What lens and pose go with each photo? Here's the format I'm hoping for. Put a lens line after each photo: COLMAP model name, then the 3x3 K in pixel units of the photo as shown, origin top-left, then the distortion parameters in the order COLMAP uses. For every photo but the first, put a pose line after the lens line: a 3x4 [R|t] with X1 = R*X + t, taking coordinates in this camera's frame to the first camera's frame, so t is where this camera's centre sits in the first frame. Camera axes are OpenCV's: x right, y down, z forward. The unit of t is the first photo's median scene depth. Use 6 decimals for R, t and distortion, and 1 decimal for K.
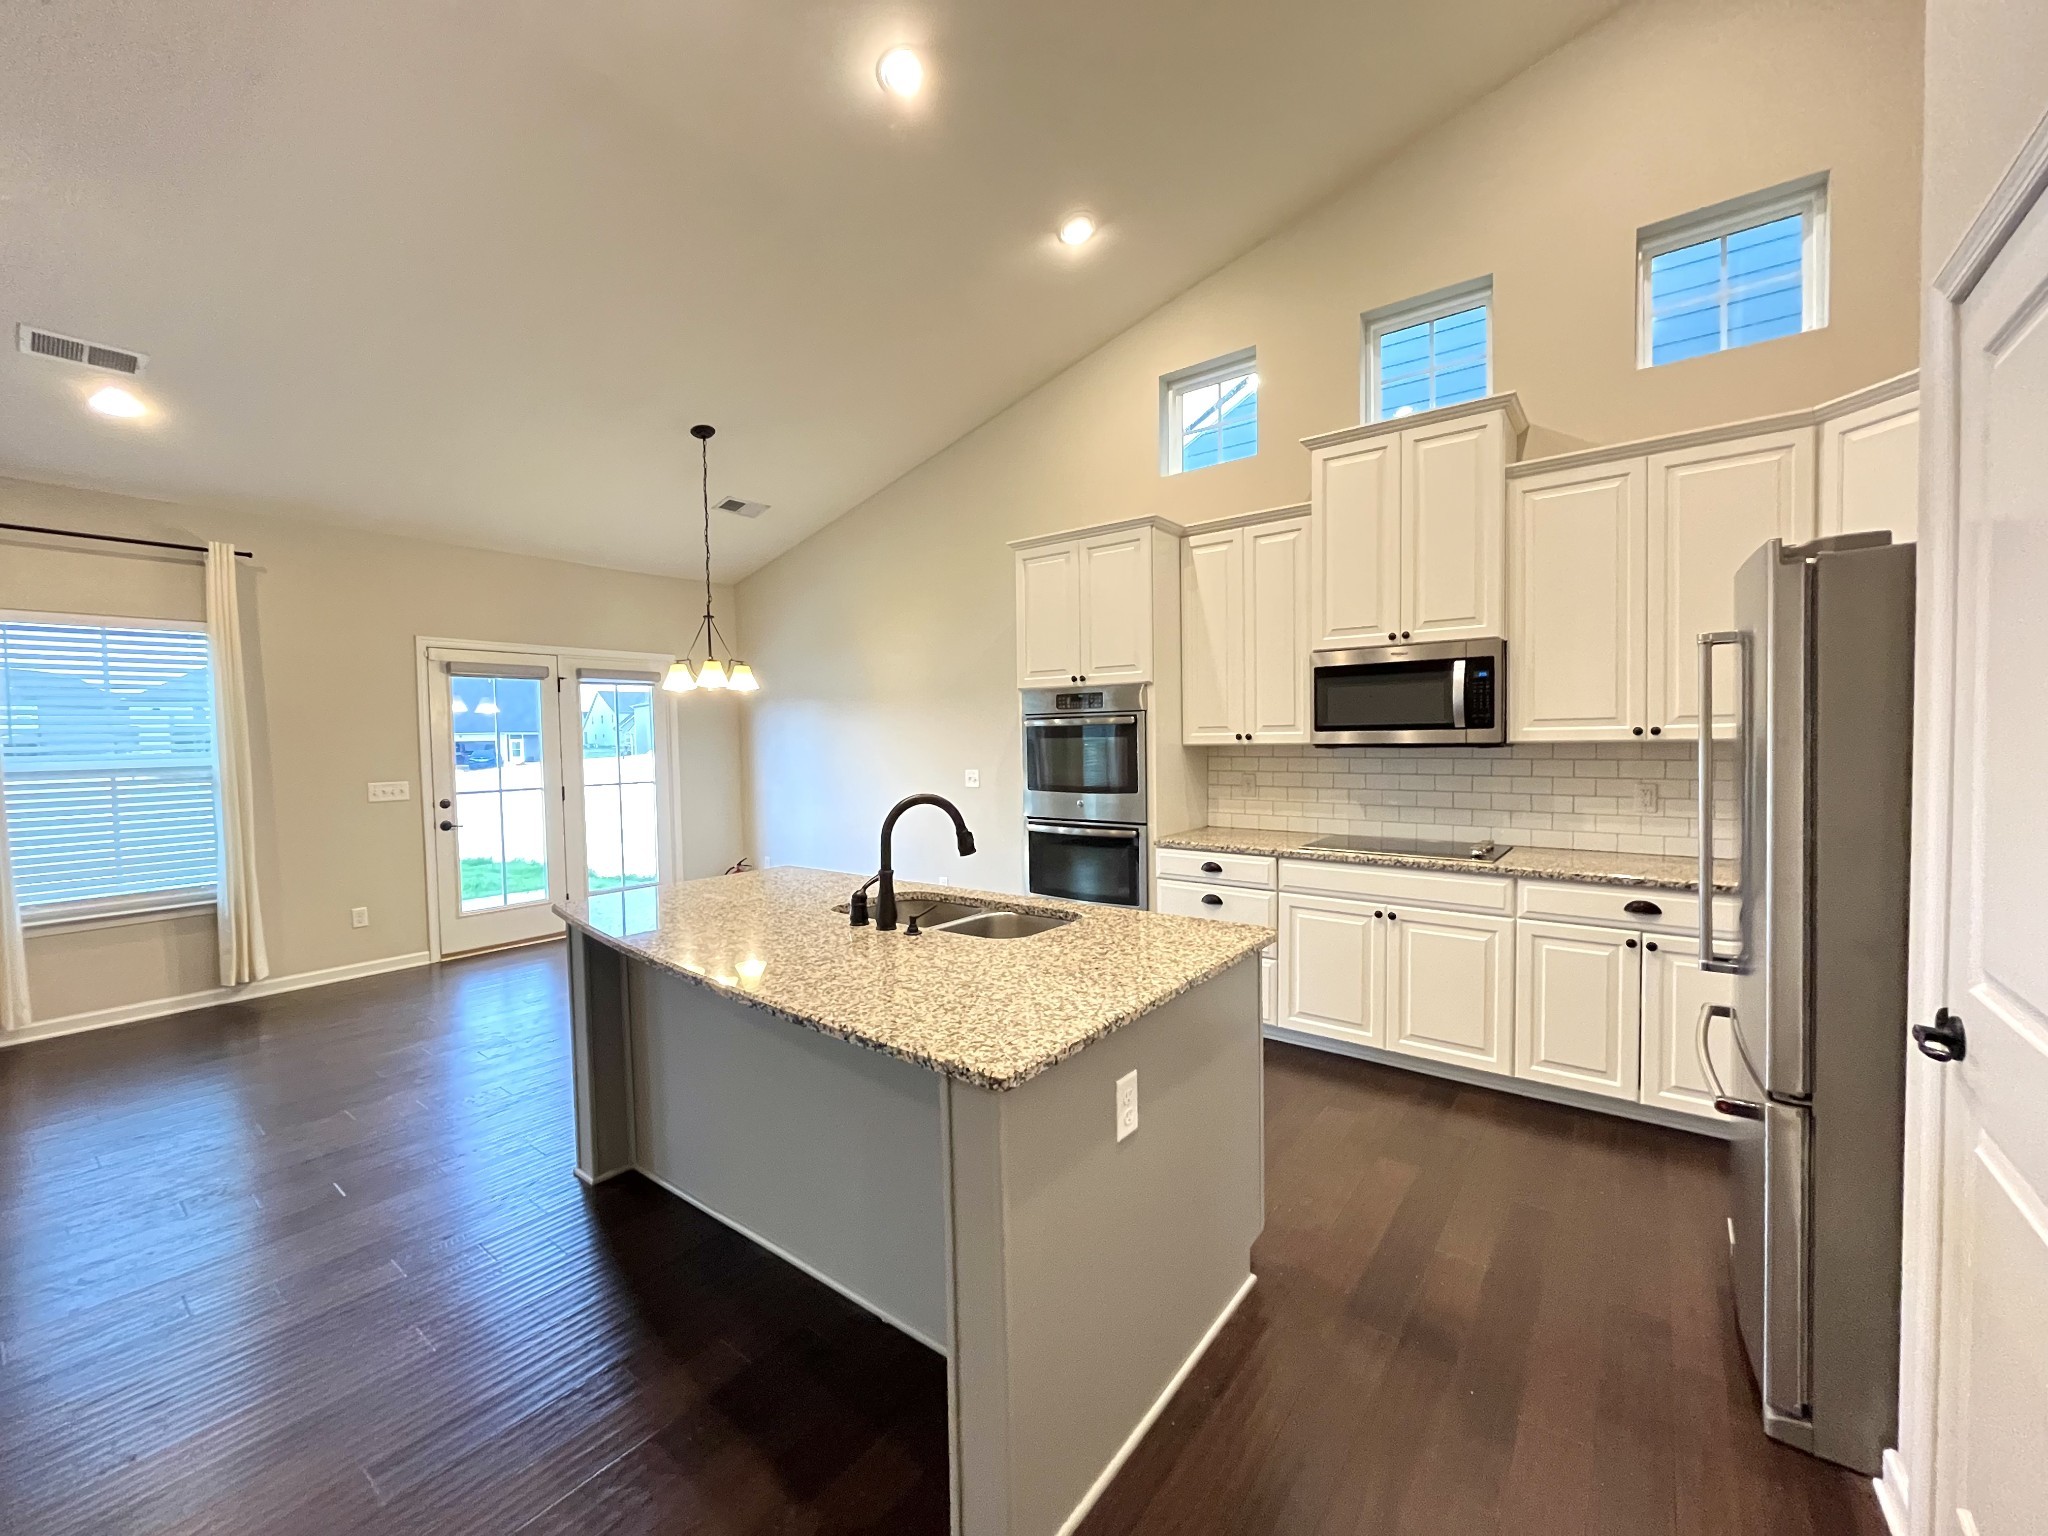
lens RADIAL K [[811.9, 0, 1018.3], [0, 811.9, 763.7], [0, 0, 1]] dist [-0.000998, -0.000012]
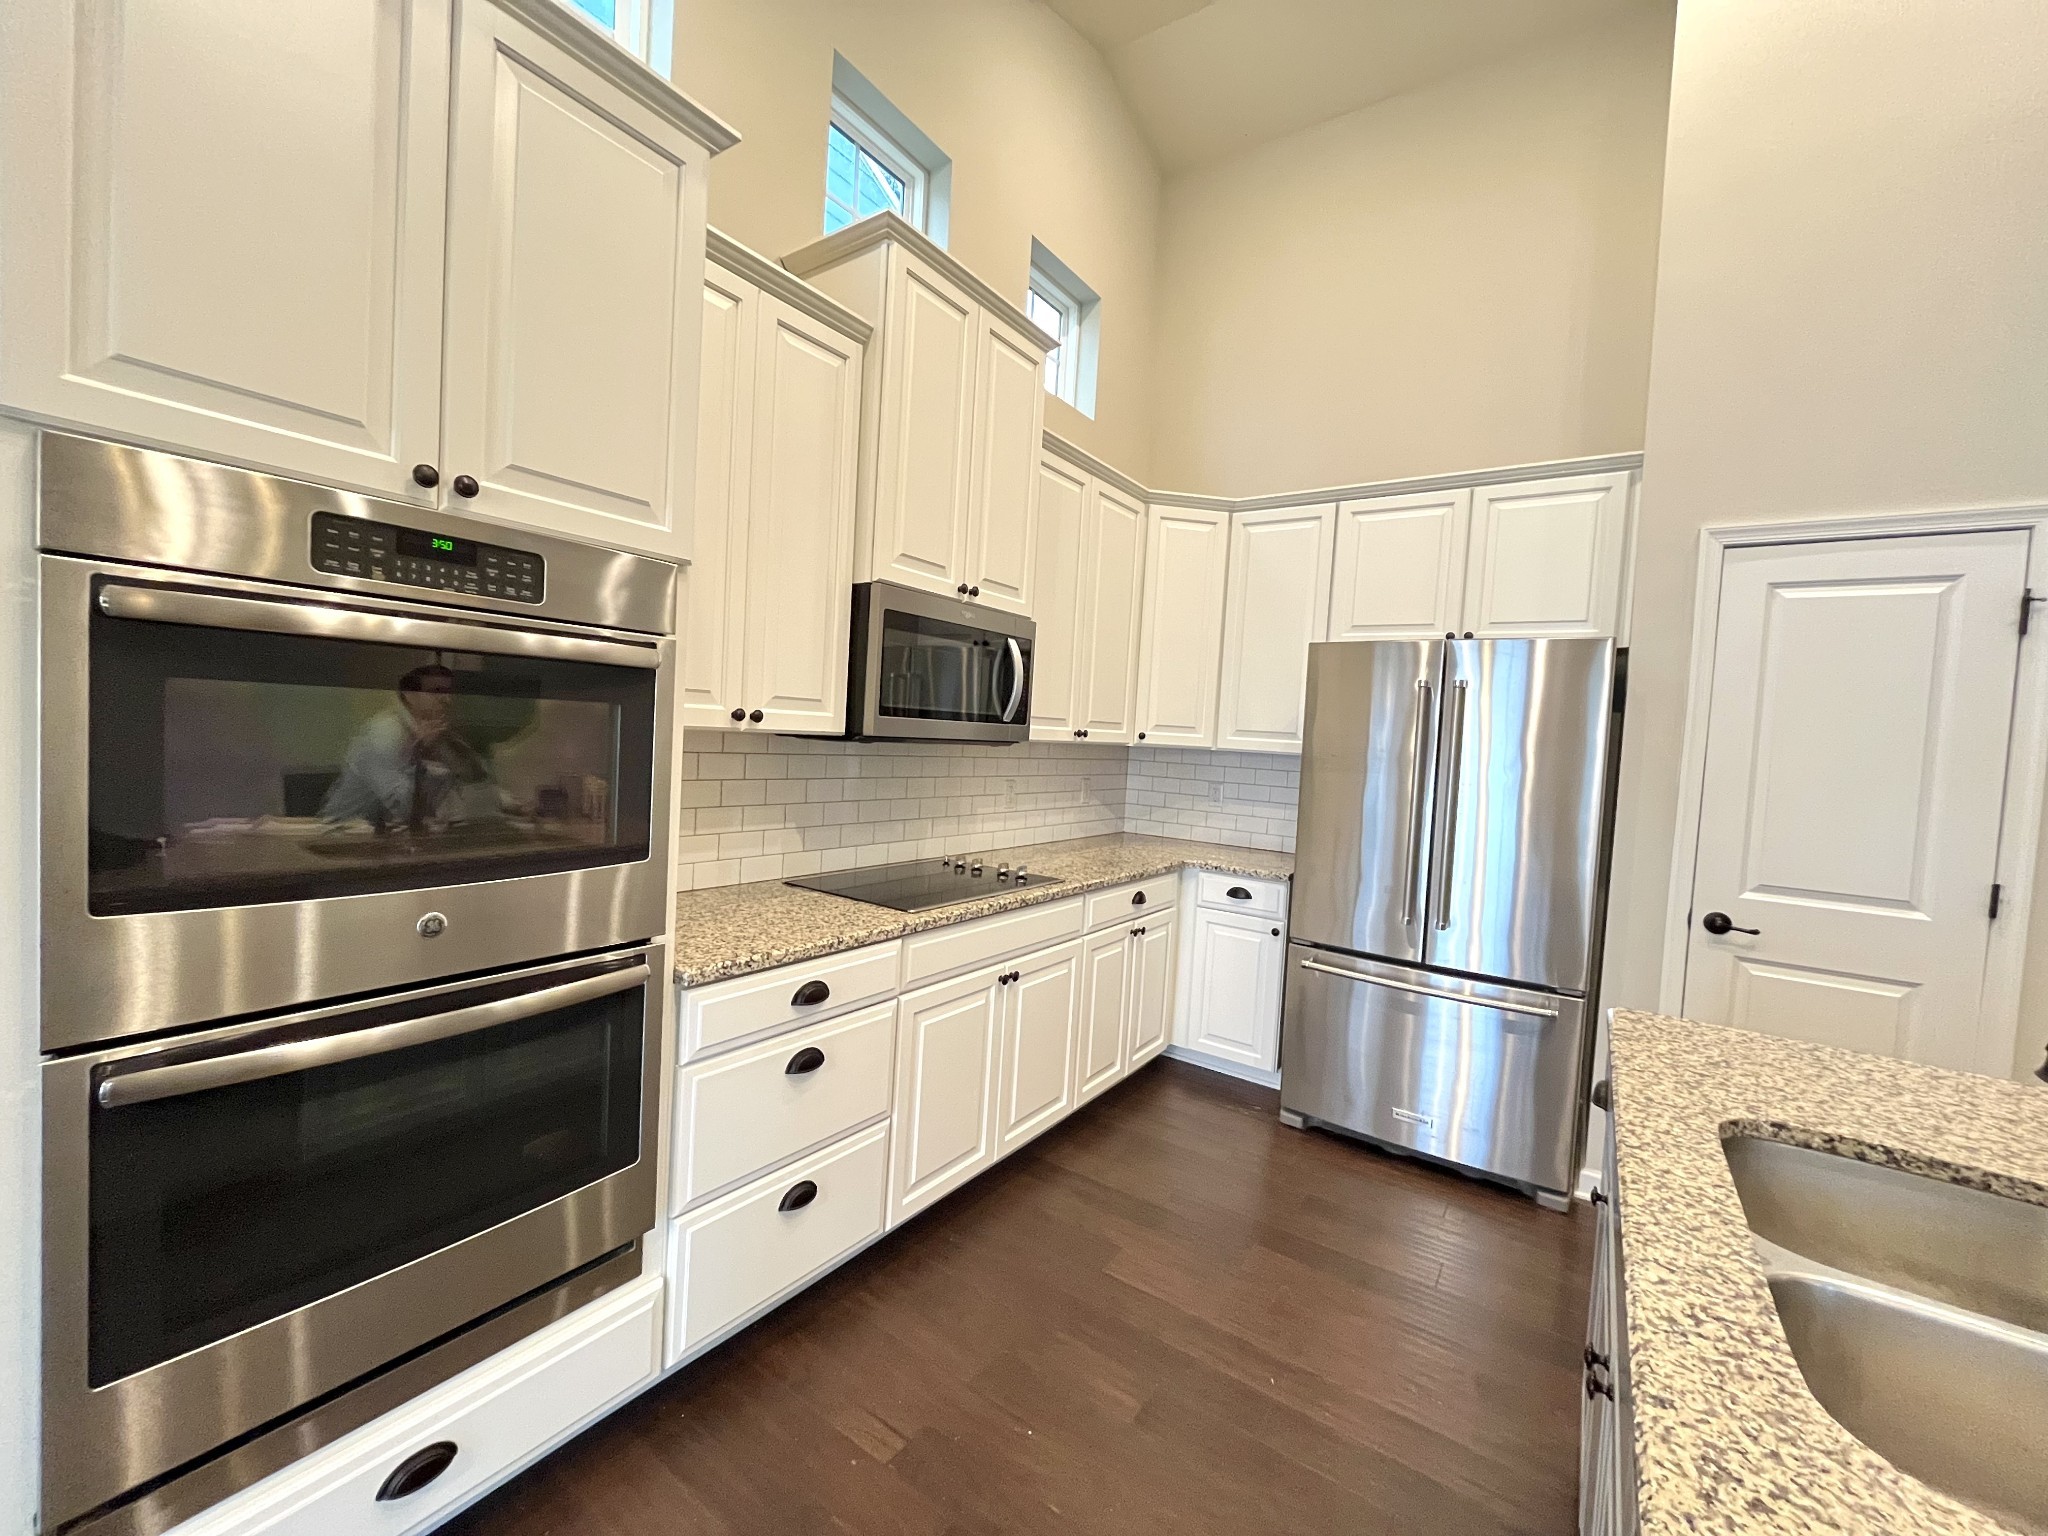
lens RADIAL K [[824.7, 0, 1019.9], [0, 824.7, 765.6], [0, 0, 1]] dist [-0.003359, -0.000066]
pose [[-0.048316, -0.026938, 0.998469, -0.241335], [-0.017443, 0.999507, 0.026122, -0.019265], [-0.998680, -0.016154, -0.048762, 0.891891]]
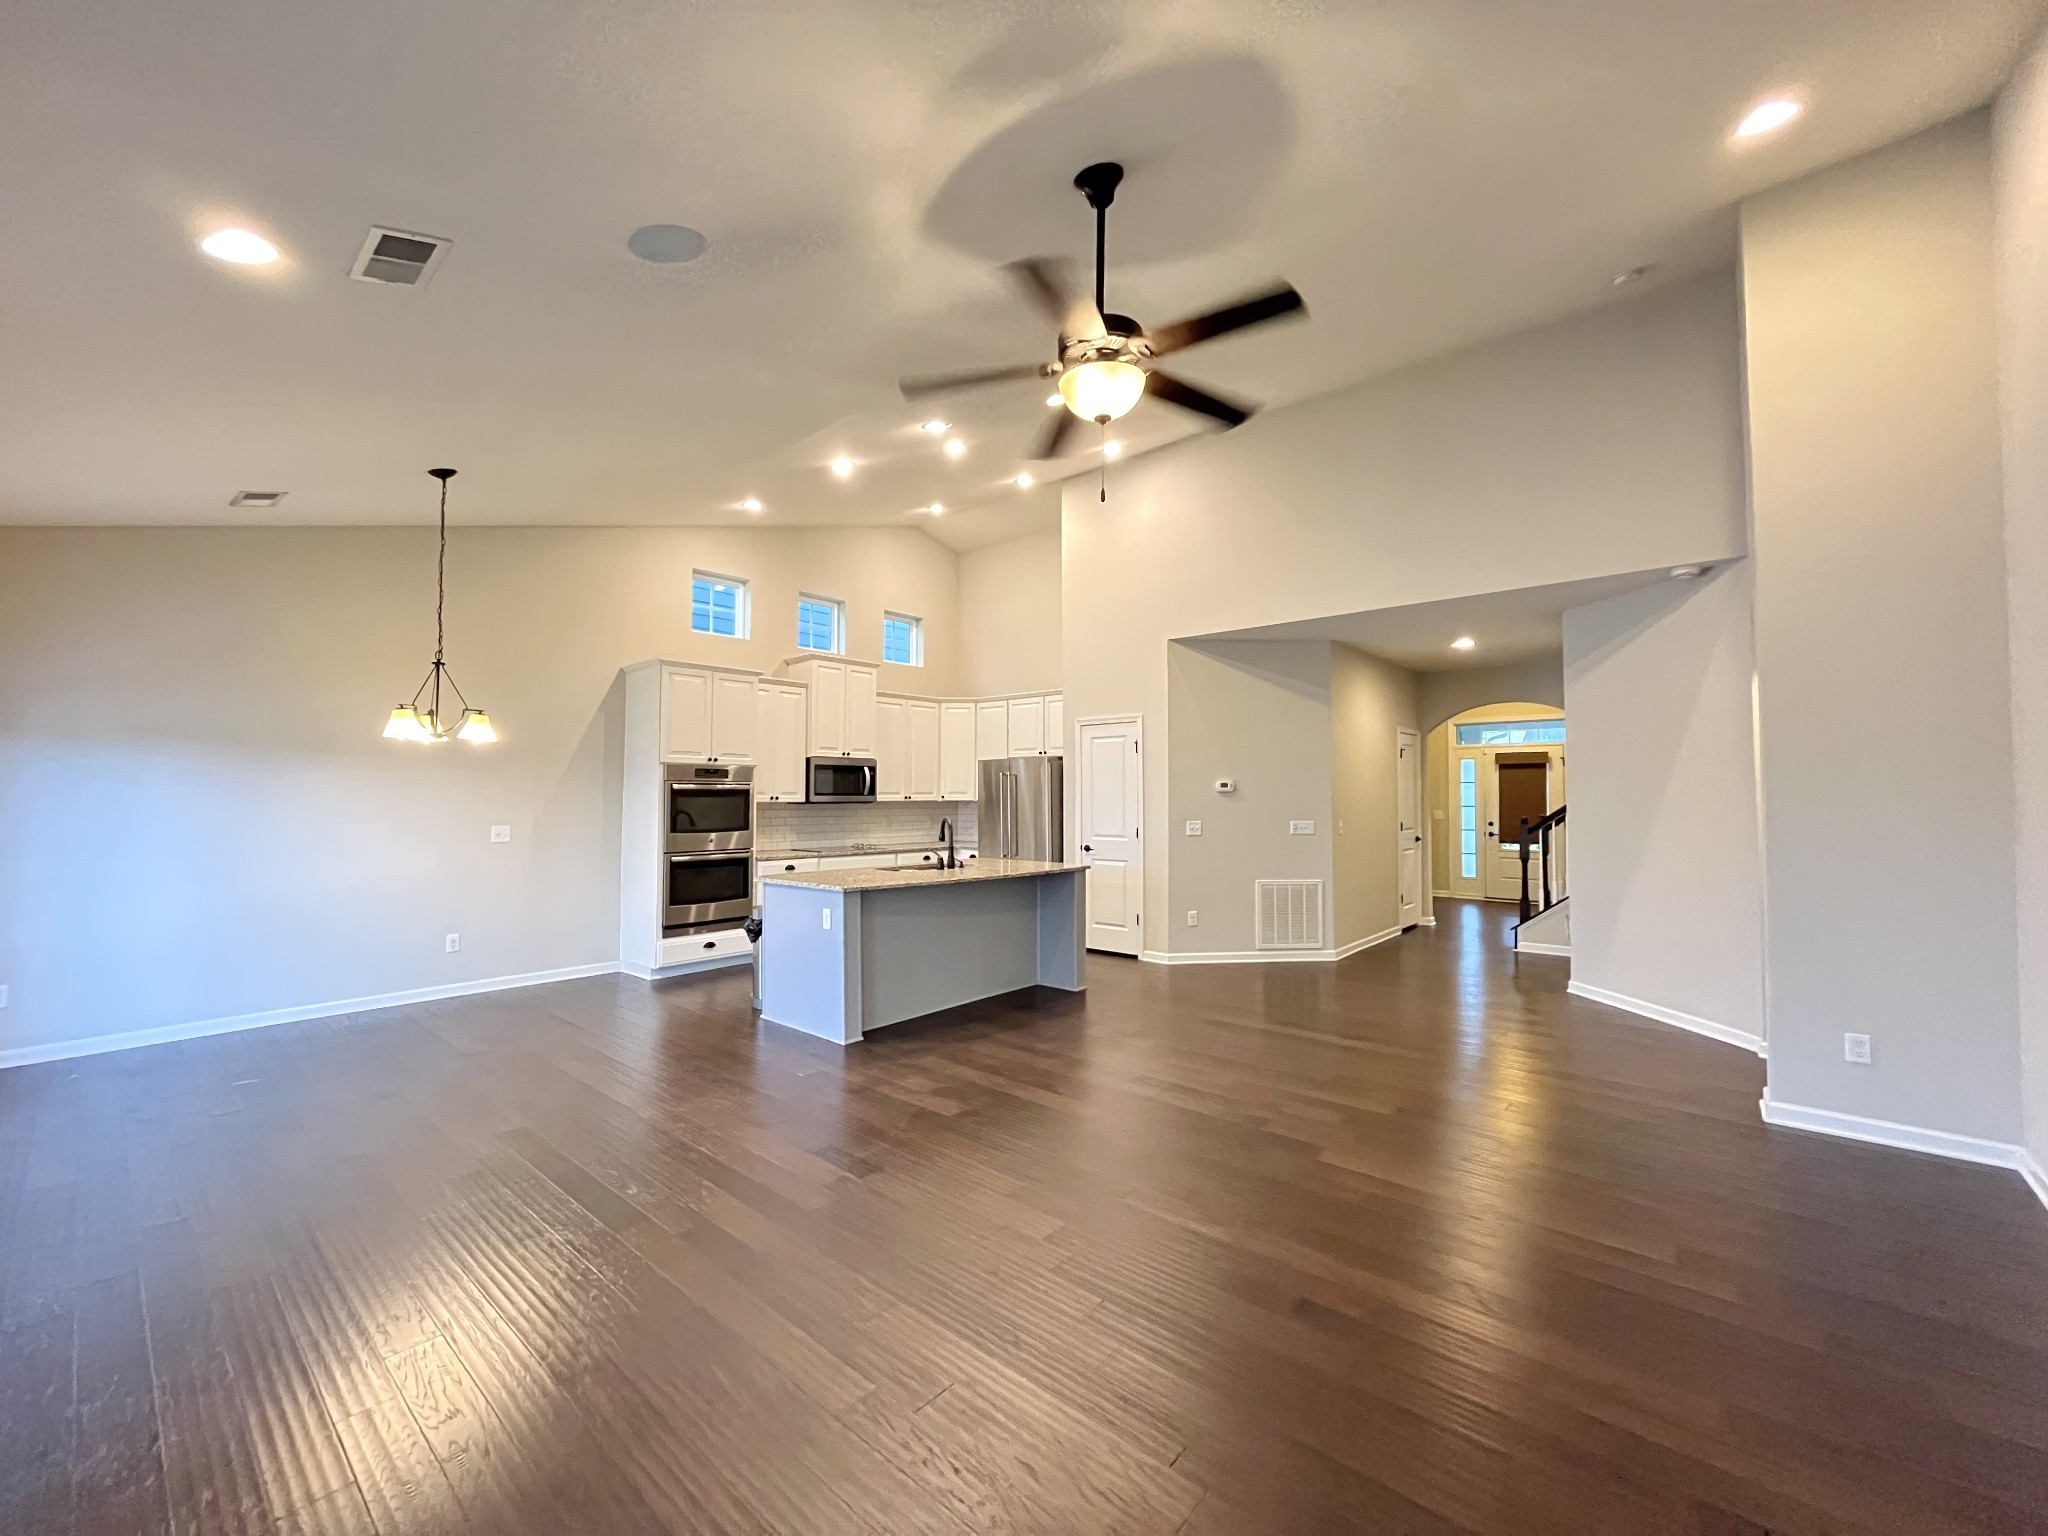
lens RADIAL K [[824.7, 0, 1019.9], [0, 824.7, 765.6], [0, 0, 1]] dist [-0.003359, -0.000066]
pose [[0.064981, 0.053597, 0.996446, -1.602569], [0.037009, 0.997740, -0.056080, 0.019308], [-0.997200, 0.040521, 0.062850, 0.341078]]
